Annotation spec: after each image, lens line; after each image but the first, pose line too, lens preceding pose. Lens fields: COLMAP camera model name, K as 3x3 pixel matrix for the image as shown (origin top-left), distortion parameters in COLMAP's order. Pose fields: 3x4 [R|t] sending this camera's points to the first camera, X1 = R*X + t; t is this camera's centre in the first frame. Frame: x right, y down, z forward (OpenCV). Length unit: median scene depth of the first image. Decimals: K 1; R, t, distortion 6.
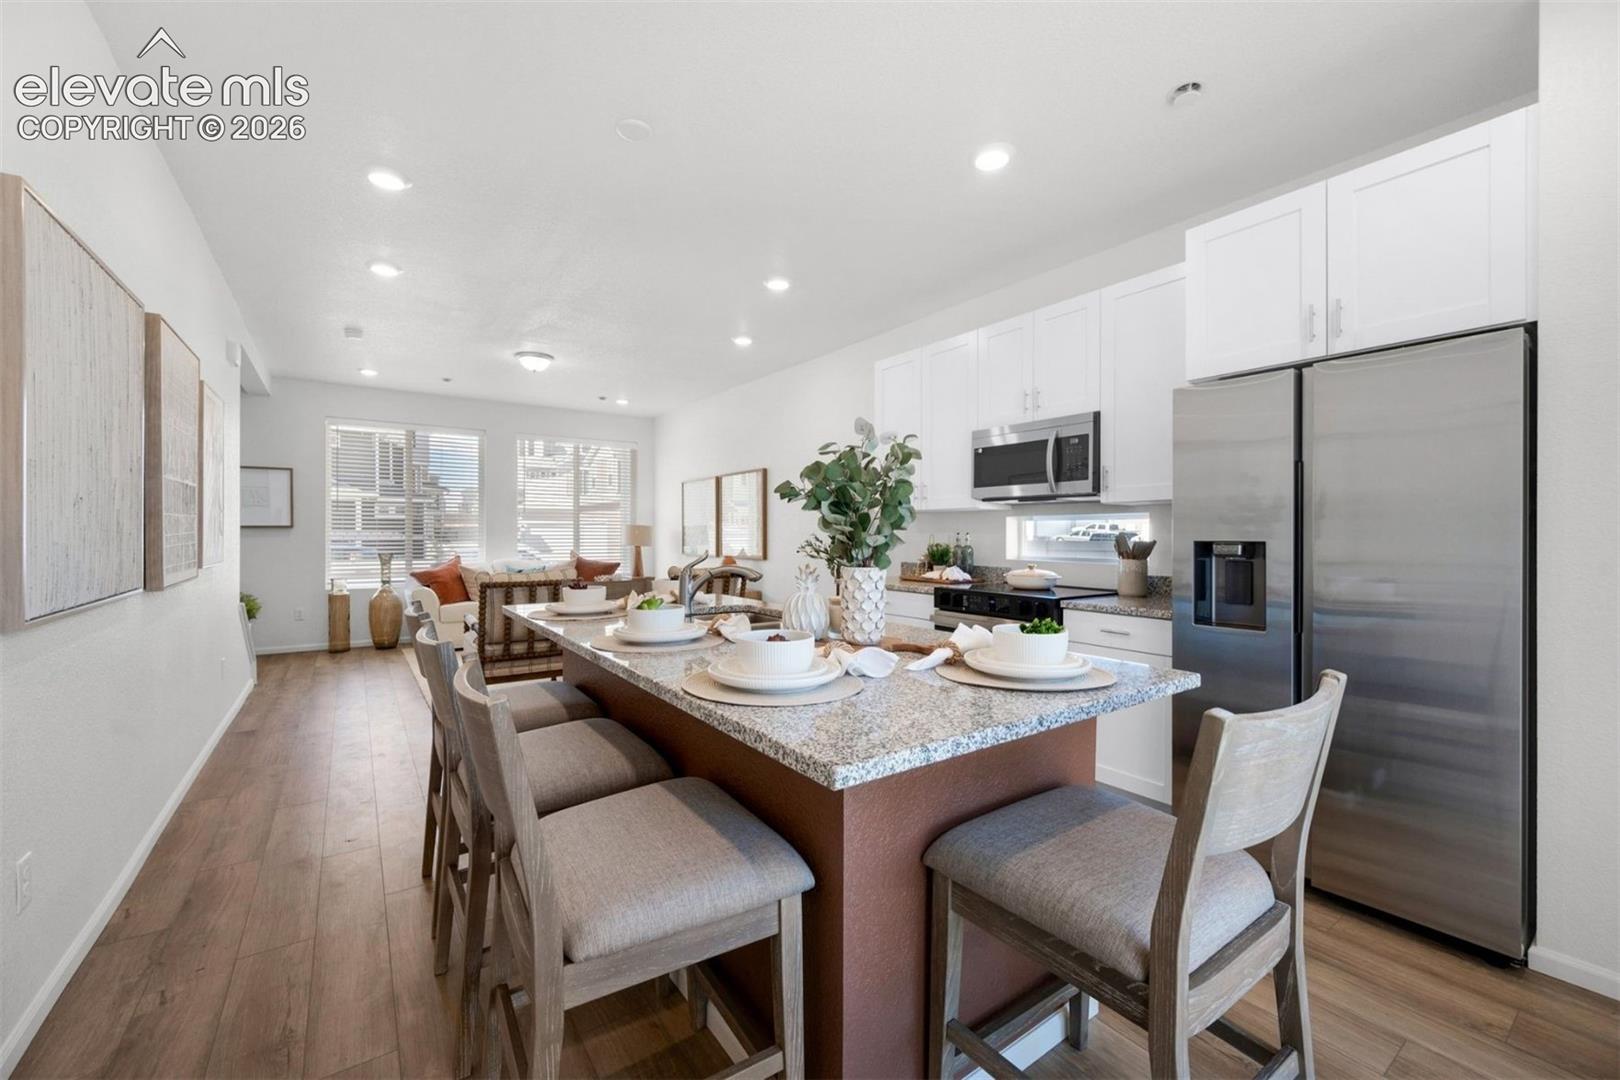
lens RADIAL K [[652.0, 0, 804.3], [0, 652.0, 538.1], [0, 0, 1]] dist [-0.000228, 0.000228]
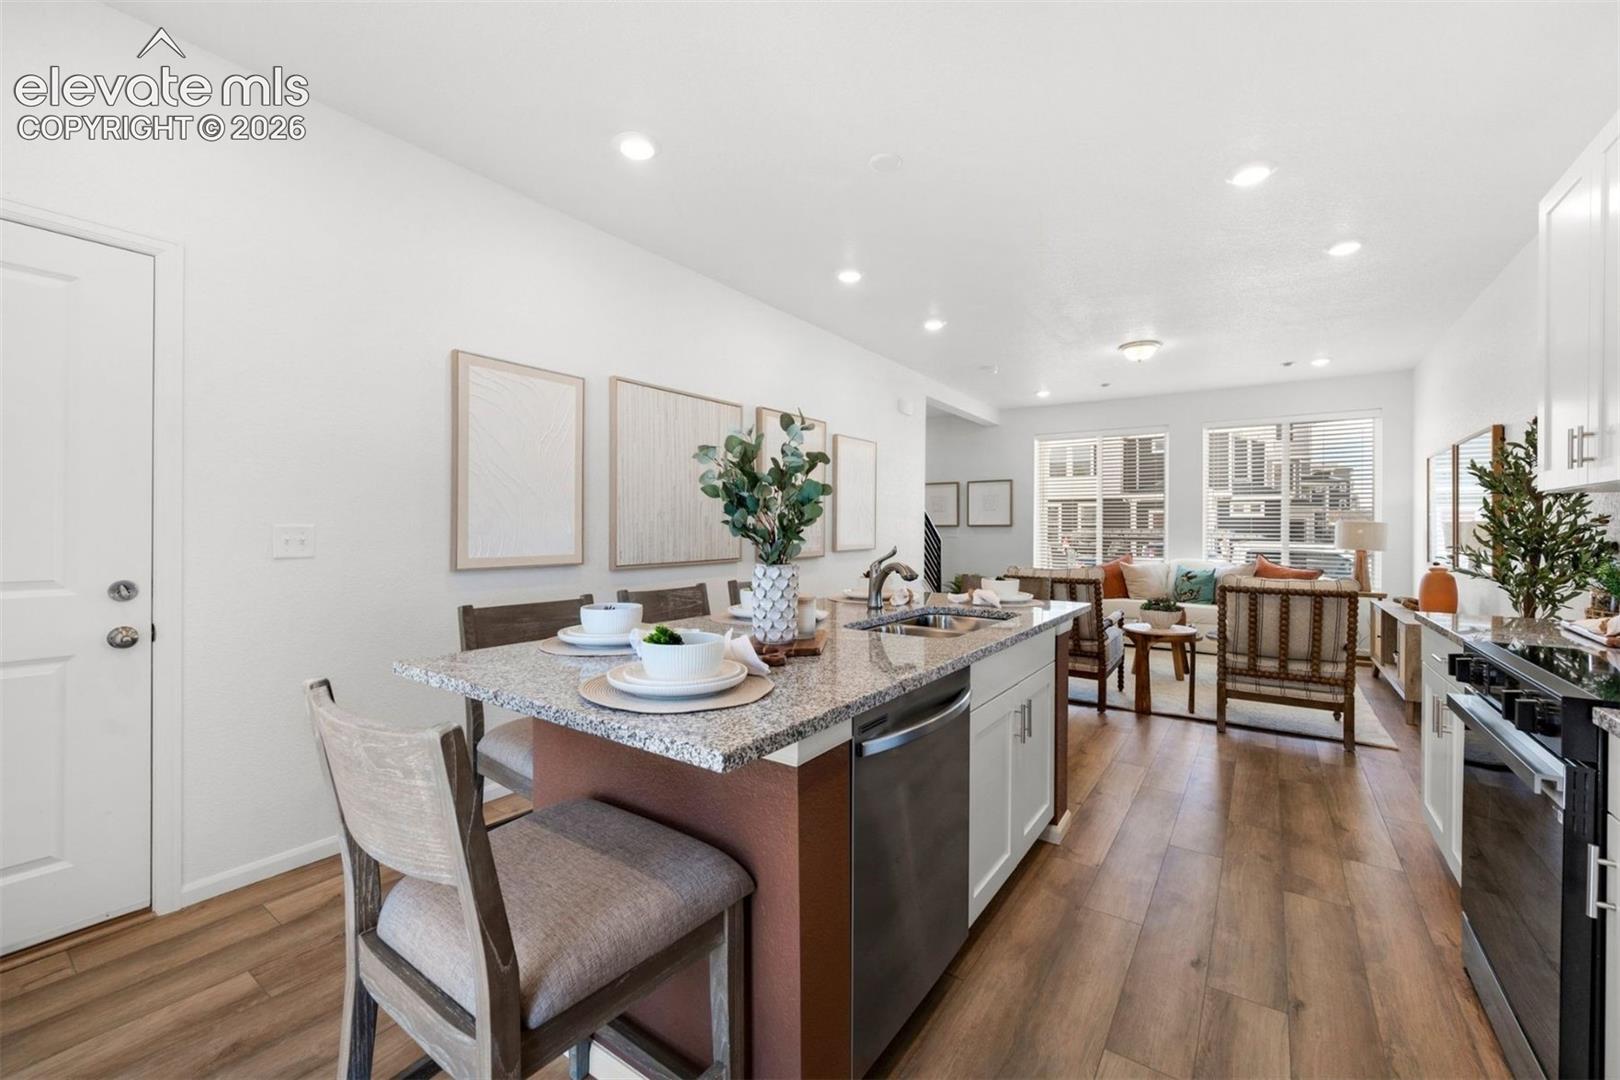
lens RADIAL K [[652.0, 0, 803.4], [0, 652.0, 529.8], [0, 0, 1]] dist [-0.000228, 0.000228]
pose [[0.334450, 0.005238, -0.942399, 0.481998], [-0.015959, 0.999873, -0.000106, -0.003490], [0.942278, 0.015075, 0.334491, 0.339056]]
